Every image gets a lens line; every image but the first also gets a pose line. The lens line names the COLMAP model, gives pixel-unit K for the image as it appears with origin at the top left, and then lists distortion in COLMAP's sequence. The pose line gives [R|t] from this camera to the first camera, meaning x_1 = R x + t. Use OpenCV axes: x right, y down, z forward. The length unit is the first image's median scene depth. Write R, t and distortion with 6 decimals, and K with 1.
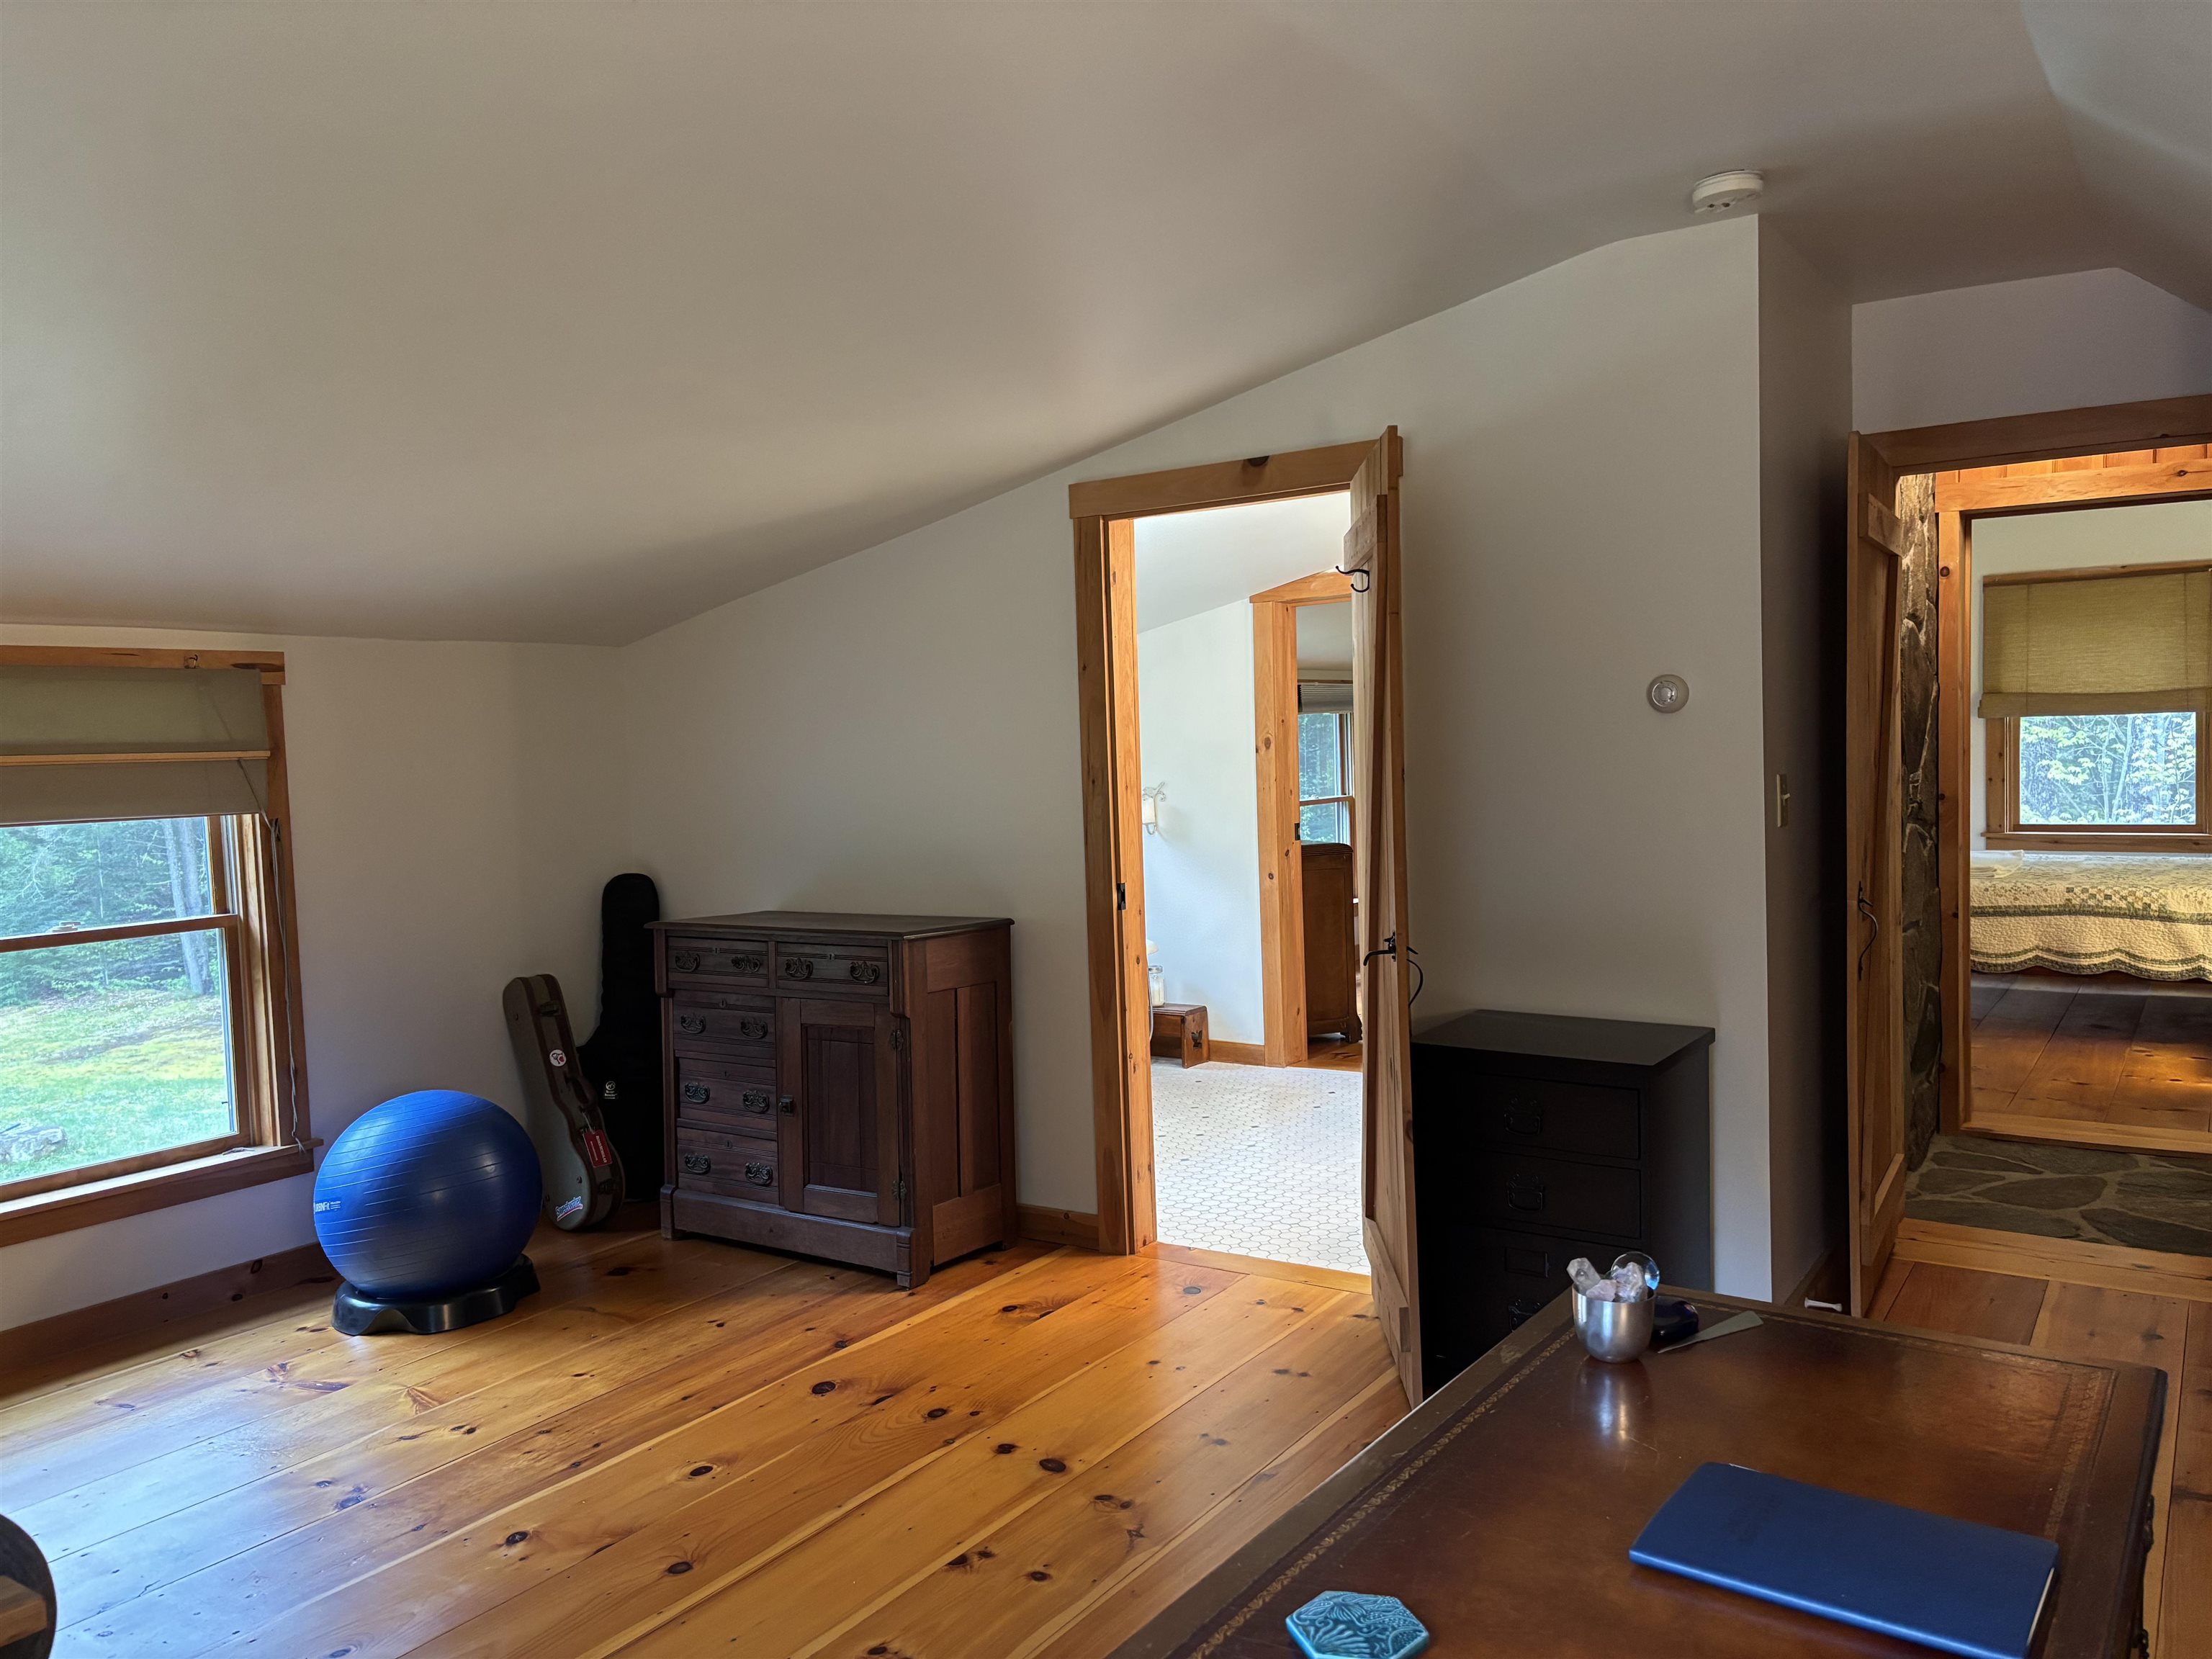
lens RADIAL K [[1675.9, 0, 1106.0], [0, 1675.9, 829.5], [0, 0, 1]] dist [0.053986, -0.108736]
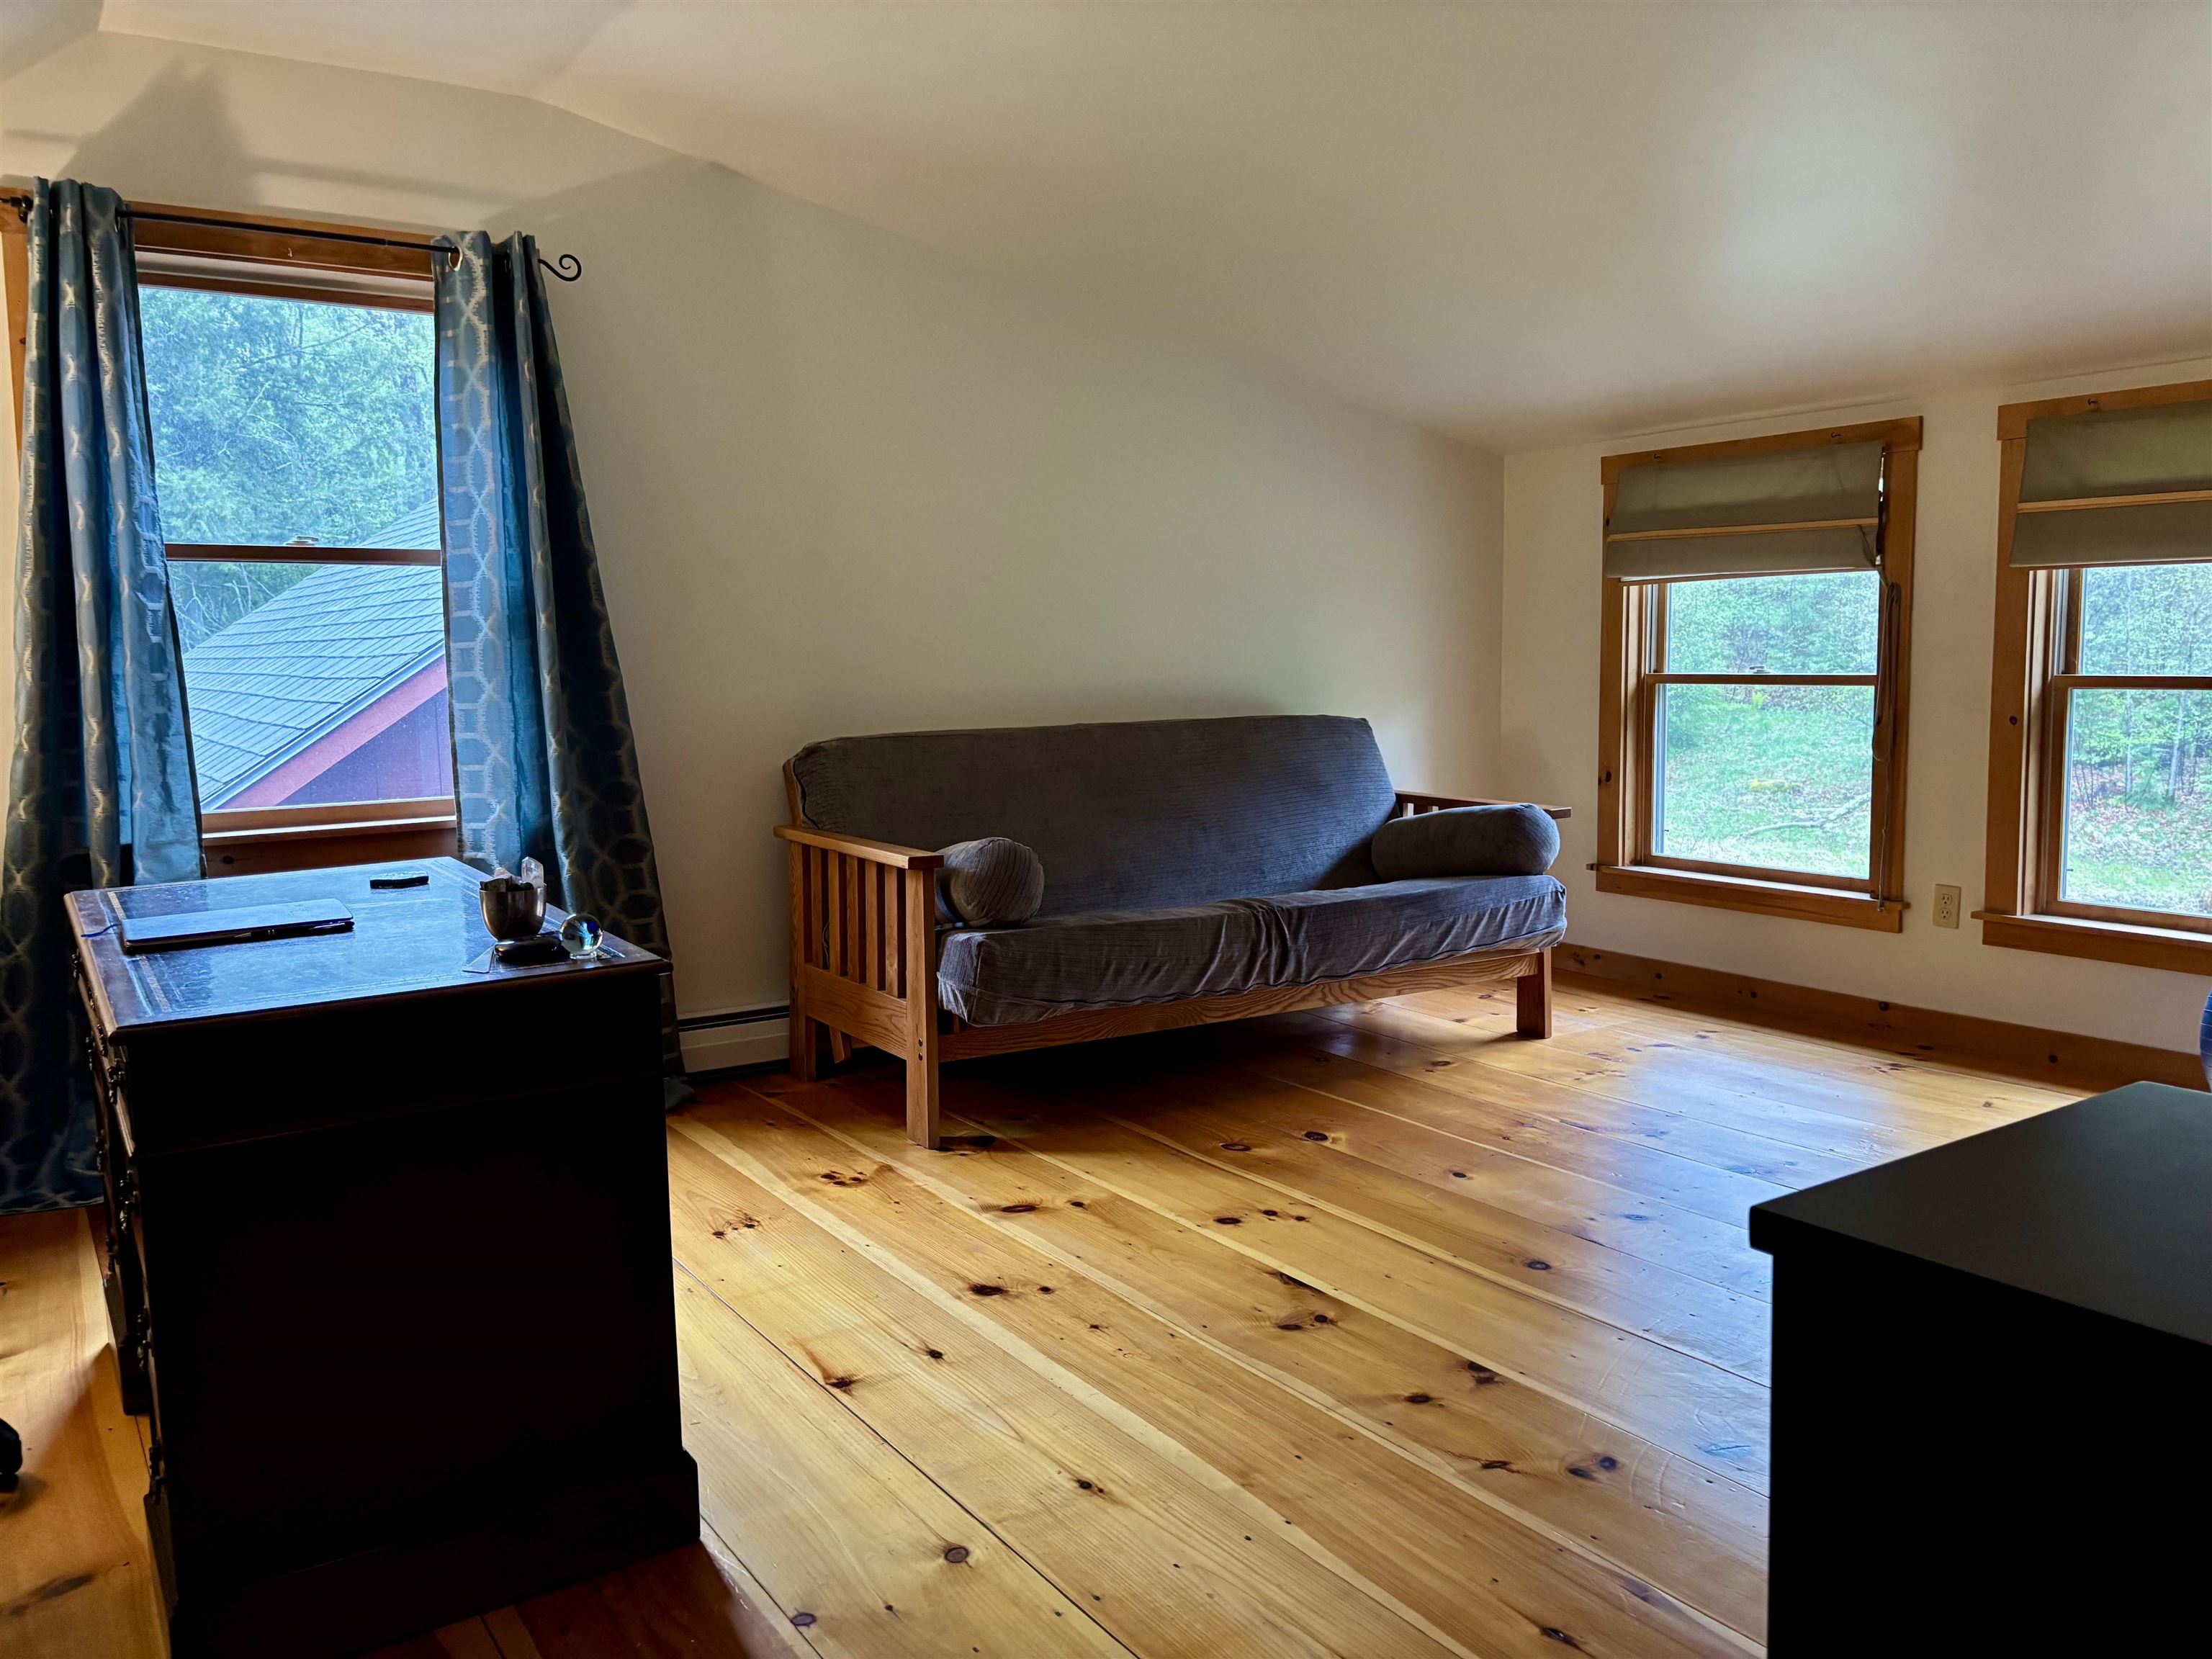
lens RADIAL K [[1675.9, 0, 1106.0], [0, 1675.9, 829.5], [0, 0, 1]] dist [0.053986, -0.108736]
pose [[-0.382424, 0.145140, -0.912517, 0.705500], [-0.018388, 0.986195, 0.164565, -0.014592], [0.923804, 0.079713, -0.374476, 0.987931]]
